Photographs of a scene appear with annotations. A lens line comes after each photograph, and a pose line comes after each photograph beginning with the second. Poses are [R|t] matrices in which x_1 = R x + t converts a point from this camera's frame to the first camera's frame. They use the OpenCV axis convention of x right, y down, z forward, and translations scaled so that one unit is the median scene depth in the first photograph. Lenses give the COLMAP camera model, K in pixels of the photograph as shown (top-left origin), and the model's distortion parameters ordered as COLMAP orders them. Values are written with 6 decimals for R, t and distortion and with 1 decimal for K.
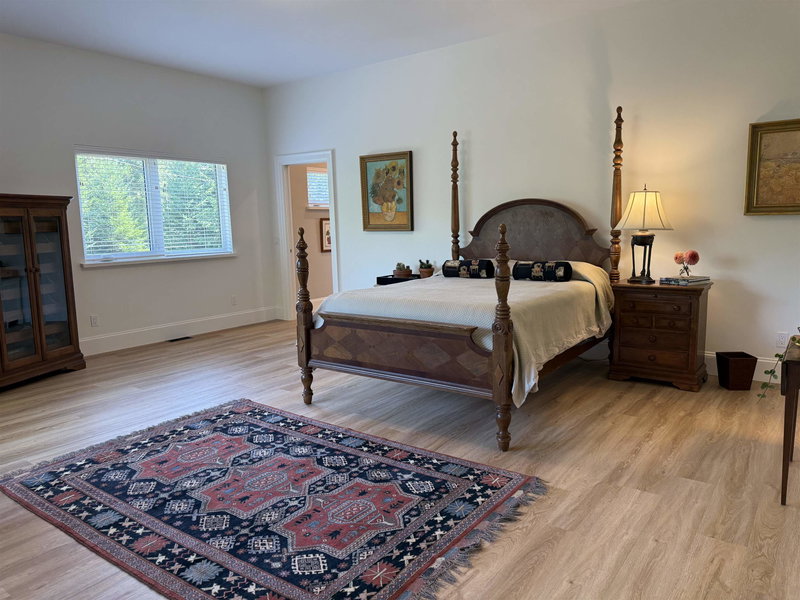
lens RADIAL K [[564.3, 0, 403.3], [0, 564.3, 301.5], [0, 0, 1]] dist [0.084028, -0.100098]
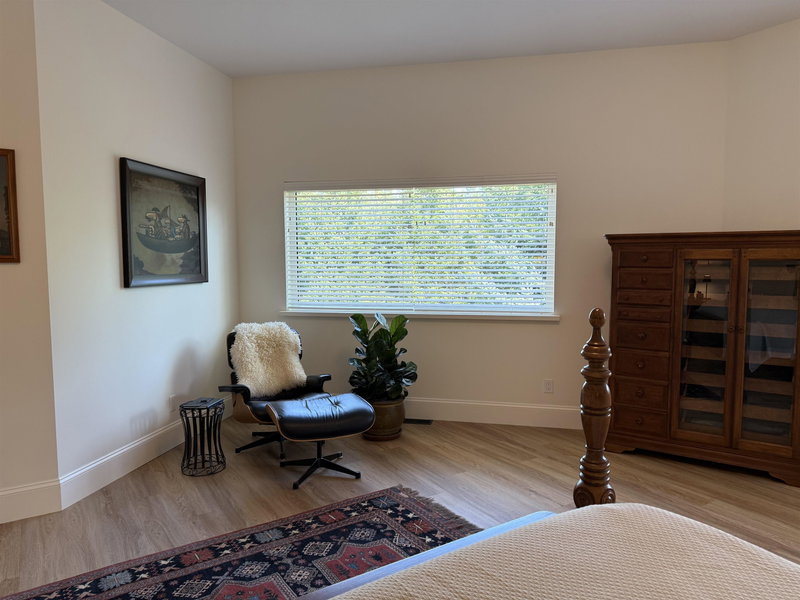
lens RADIAL K [[564.3, 0, 394.9], [0, 564.3, 301.6], [0, 0, 1]] dist [0.084028, -0.100098]
pose [[-0.359165, 0.098477, -0.928064, 0.266435], [-0.114539, 0.982249, 0.148553, -0.183892], [0.926219, 0.159655, -0.341510, 1.017175]]
